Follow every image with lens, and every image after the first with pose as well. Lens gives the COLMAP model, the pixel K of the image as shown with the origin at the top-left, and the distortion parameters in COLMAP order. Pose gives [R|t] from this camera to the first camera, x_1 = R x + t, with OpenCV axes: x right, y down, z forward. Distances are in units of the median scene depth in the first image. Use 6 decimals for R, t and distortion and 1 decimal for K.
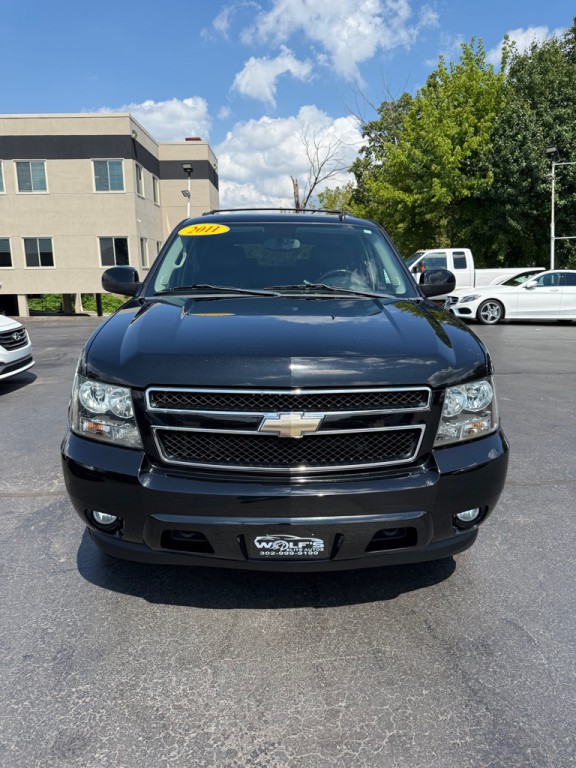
lens RADIAL K [[555.3, 0, 279.3], [0, 555.3, 381.4], [0, 0, 1]] dist [-0.009766, 0.003300]
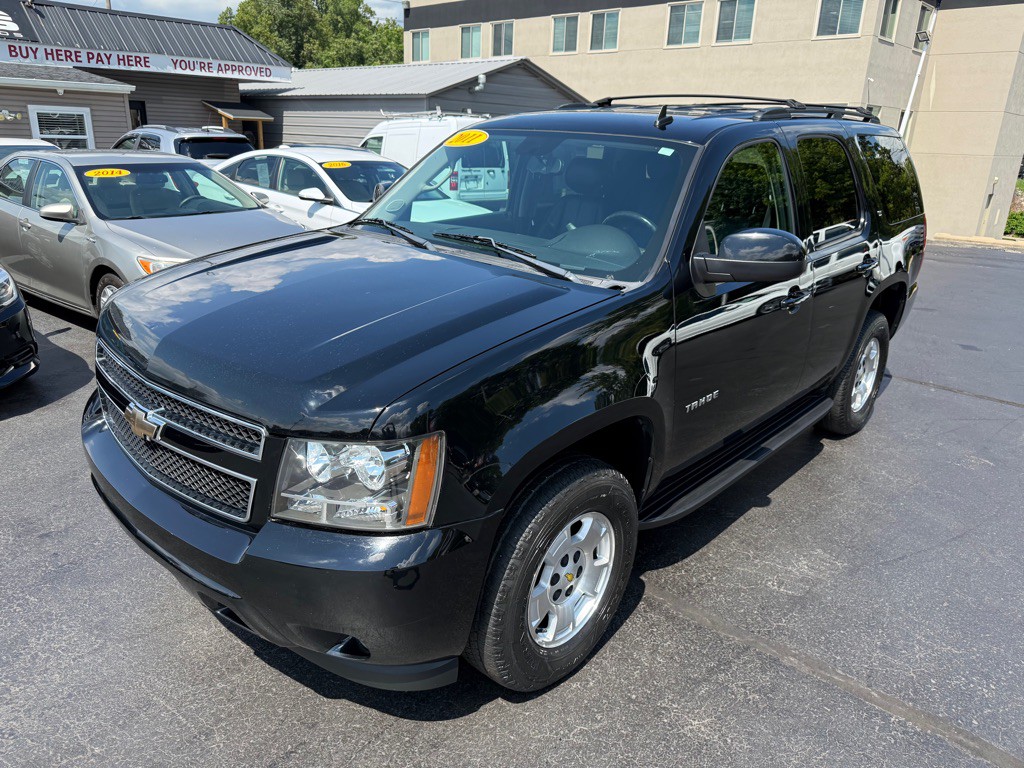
lens RADIAL K [[720.8, 0, 510.0], [0, 720.8, 414.1], [0, 0, 1]] dist [-0.002490, -0.000202]
pose [[0.708878, 0.286933, -0.644331, 0.142262], [-0.181002, 0.956926, 0.227003, -0.034855], [0.681712, -0.044292, 0.730279, 0.081562]]
